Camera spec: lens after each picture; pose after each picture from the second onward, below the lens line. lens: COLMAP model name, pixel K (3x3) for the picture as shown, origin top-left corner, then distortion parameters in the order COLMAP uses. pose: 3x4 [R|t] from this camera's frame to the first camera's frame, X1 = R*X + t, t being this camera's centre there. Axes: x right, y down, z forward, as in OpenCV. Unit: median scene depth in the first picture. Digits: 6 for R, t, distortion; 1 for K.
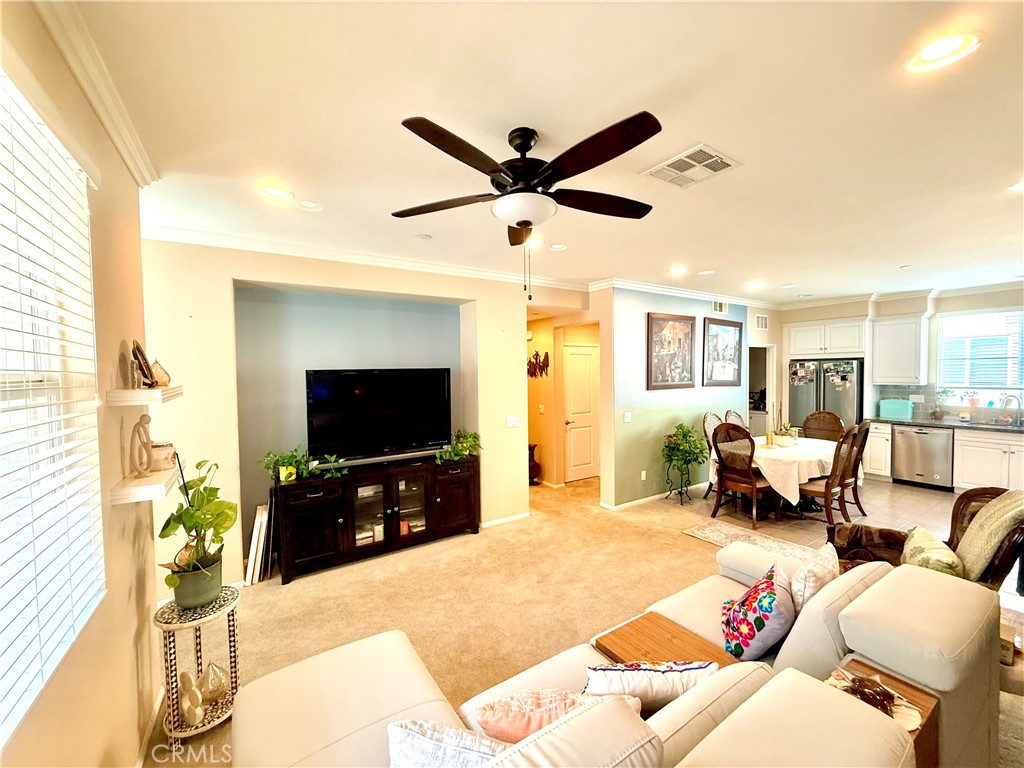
lens RADIAL K [[407.9, 0, 511.4], [0, 407.9, 385.4], [0, 0, 1]] dist [0.000509, 0.000211]
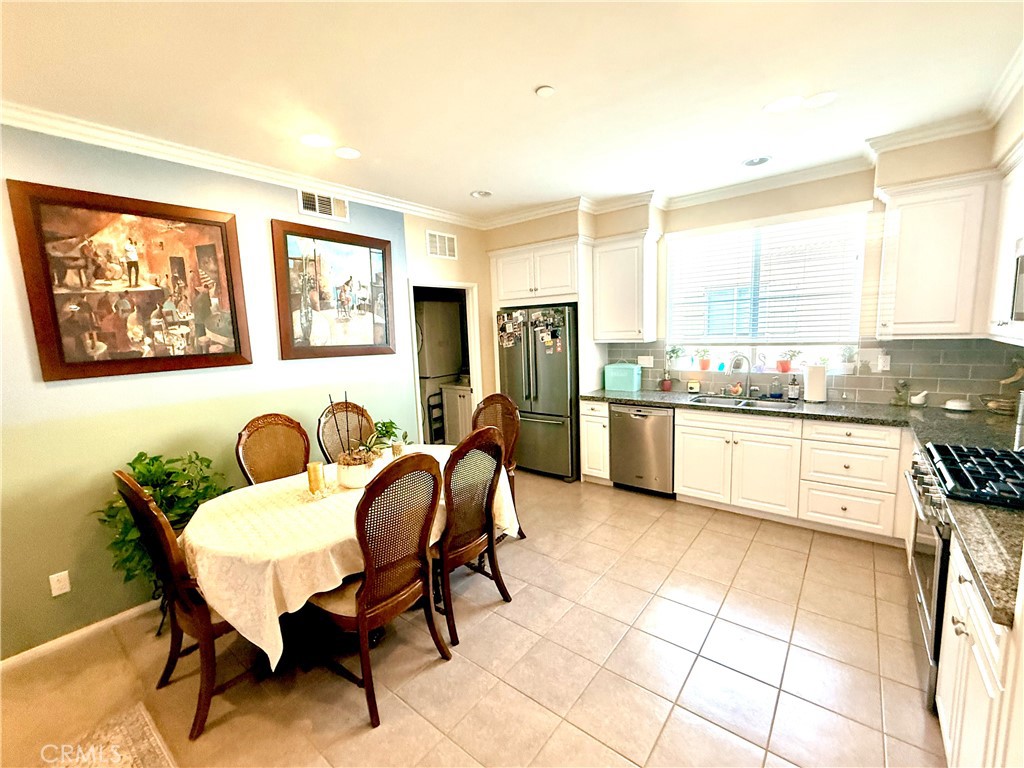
lens RADIAL K [[429.6, 0, 513.6], [0, 429.6, 385.6], [0, 0, 1]] dist [0.001760, 0.000028]
pose [[0.946029, -0.066161, 0.317256, 0.554411], [0.035676, 0.994251, 0.100960, -0.008933], [-0.322112, -0.084192, 0.942950, 0.385849]]
